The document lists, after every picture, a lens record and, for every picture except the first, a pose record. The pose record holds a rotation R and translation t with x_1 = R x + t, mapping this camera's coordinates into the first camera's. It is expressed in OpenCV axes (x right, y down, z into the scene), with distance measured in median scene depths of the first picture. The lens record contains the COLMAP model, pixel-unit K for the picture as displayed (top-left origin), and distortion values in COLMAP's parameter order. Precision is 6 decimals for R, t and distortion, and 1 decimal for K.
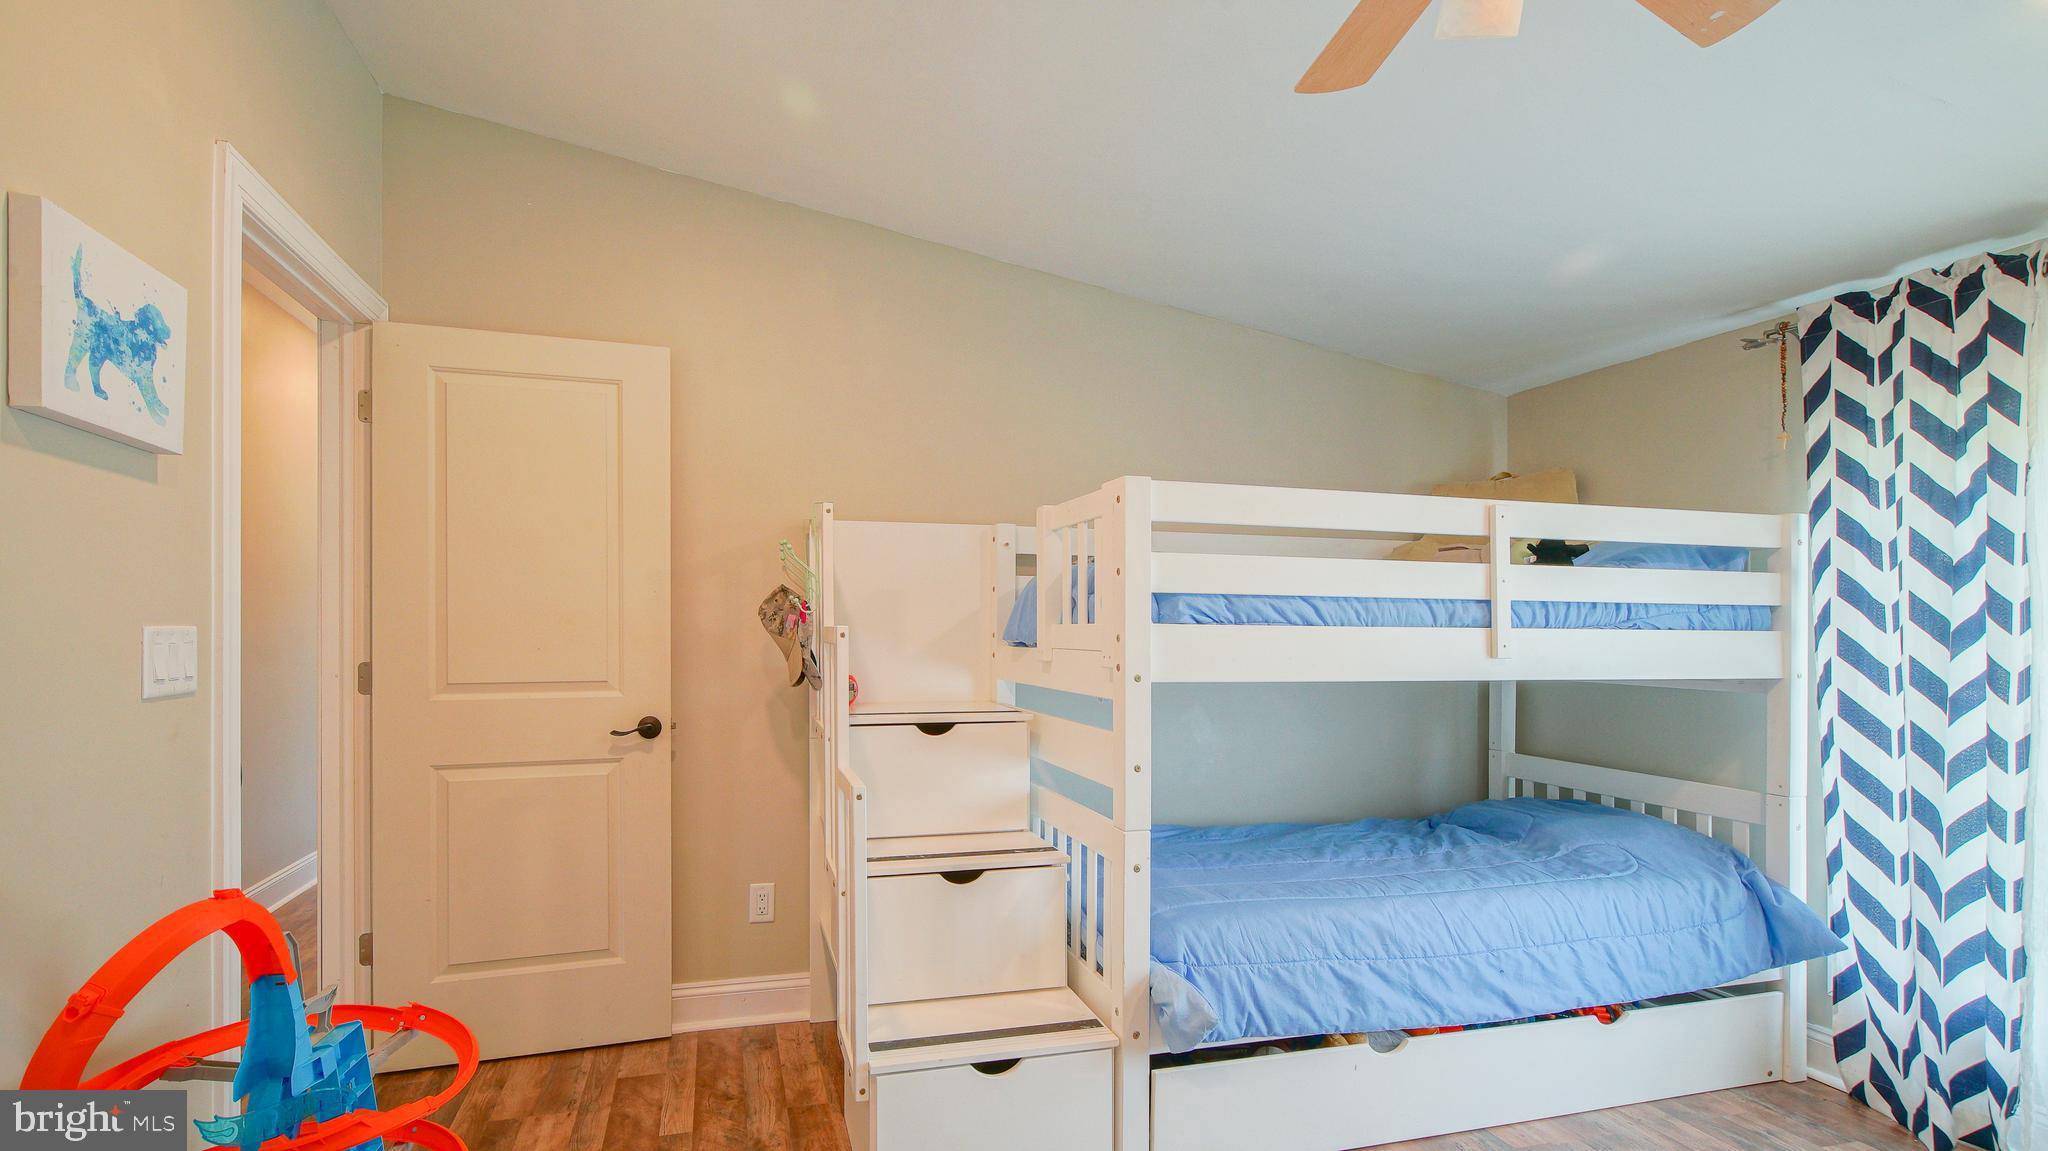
lens RADIAL K [[975.1, 0, 1020.7], [0, 975.1, 588.2], [0, 0, 1]] dist [-0.001500, 0.000330]
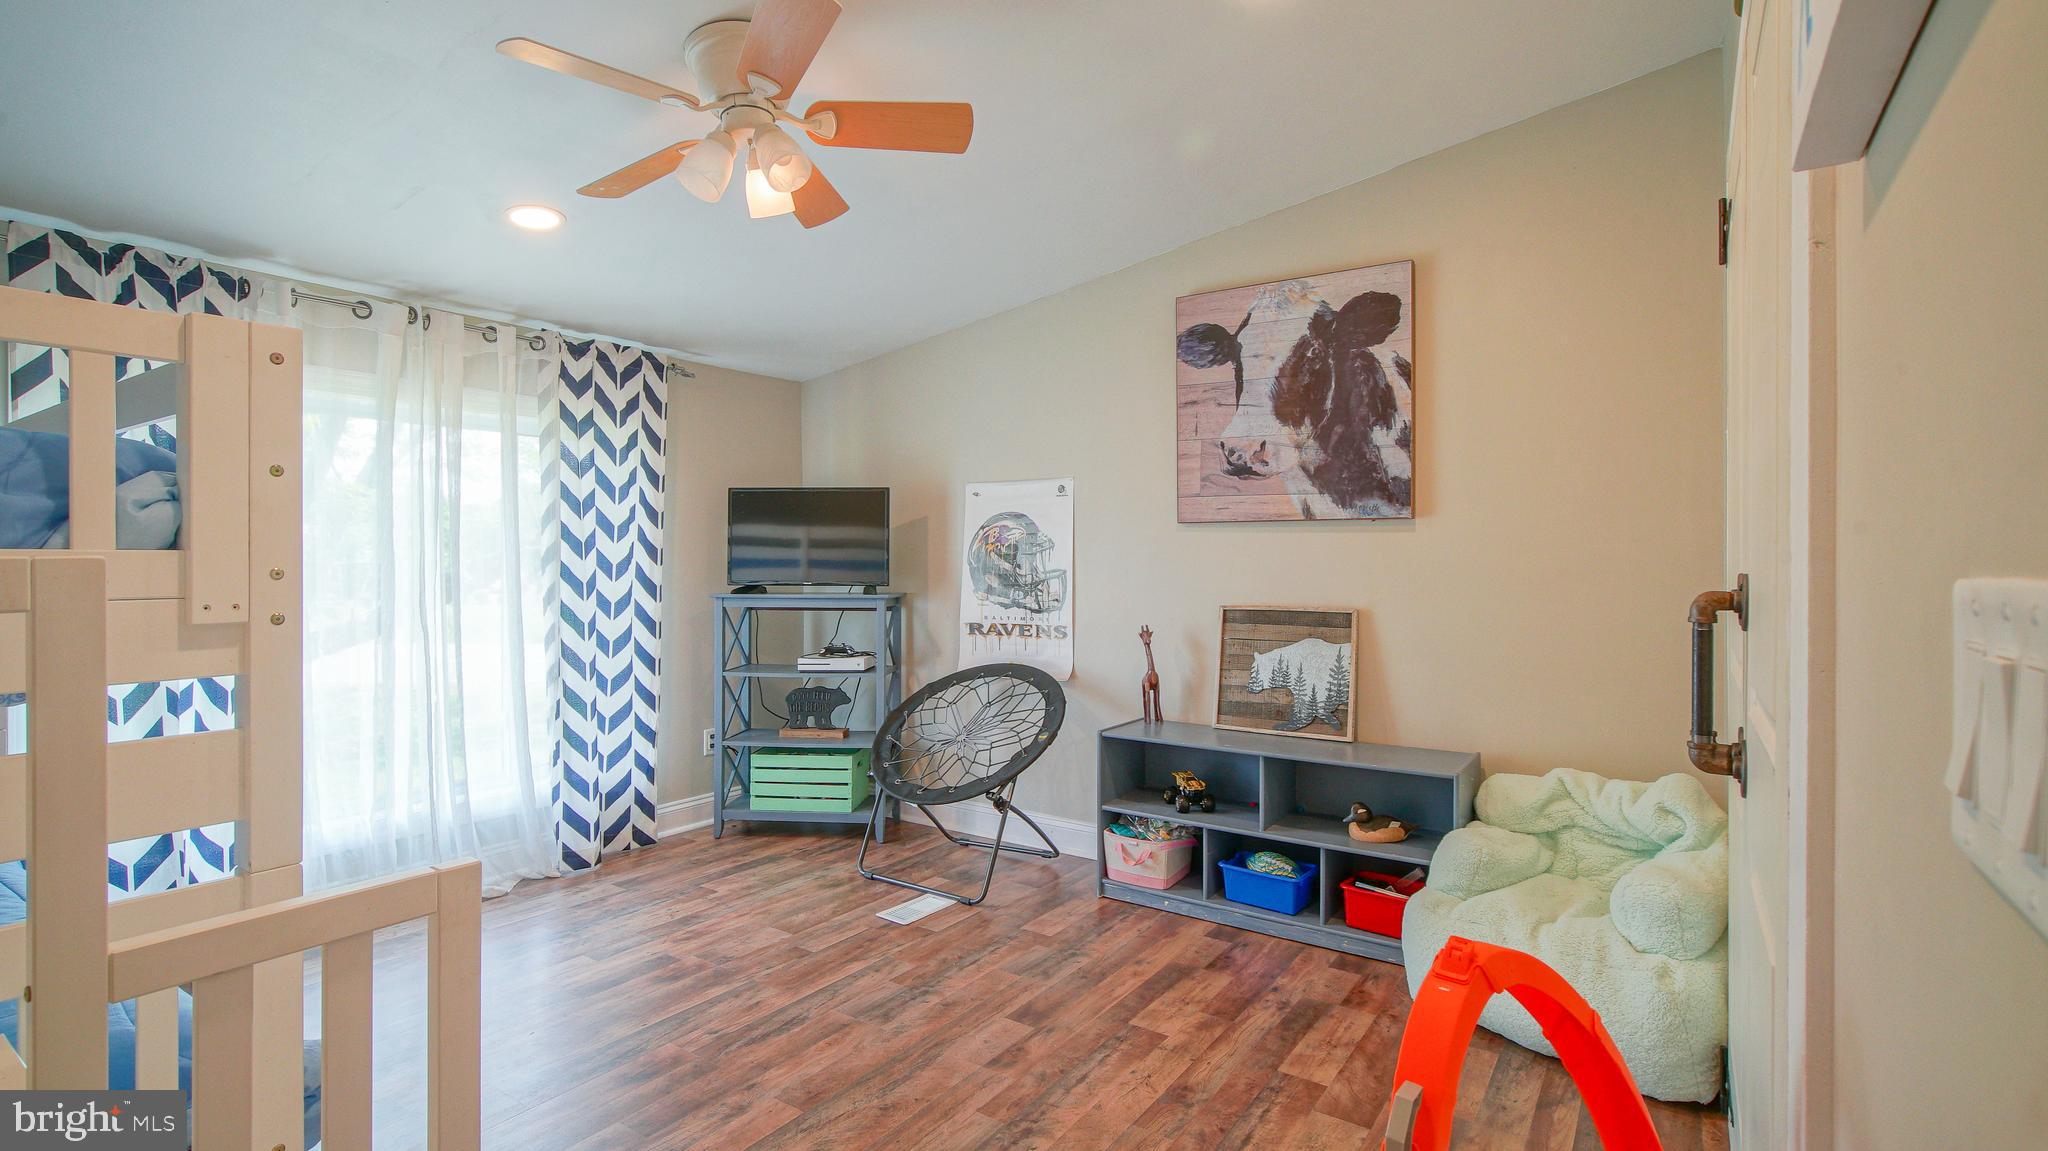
lens RADIAL K [[975.1, 0, 1020.7], [0, 975.1, 588.2], [0, 0, 1]] dist [-0.001500, 0.000330]
pose [[-0.617288, -0.008065, 0.786696, -0.755023], [0.010731, 0.999768, 0.018669, 0.046931], [-0.786664, 0.019966, -0.617058, 1.500904]]
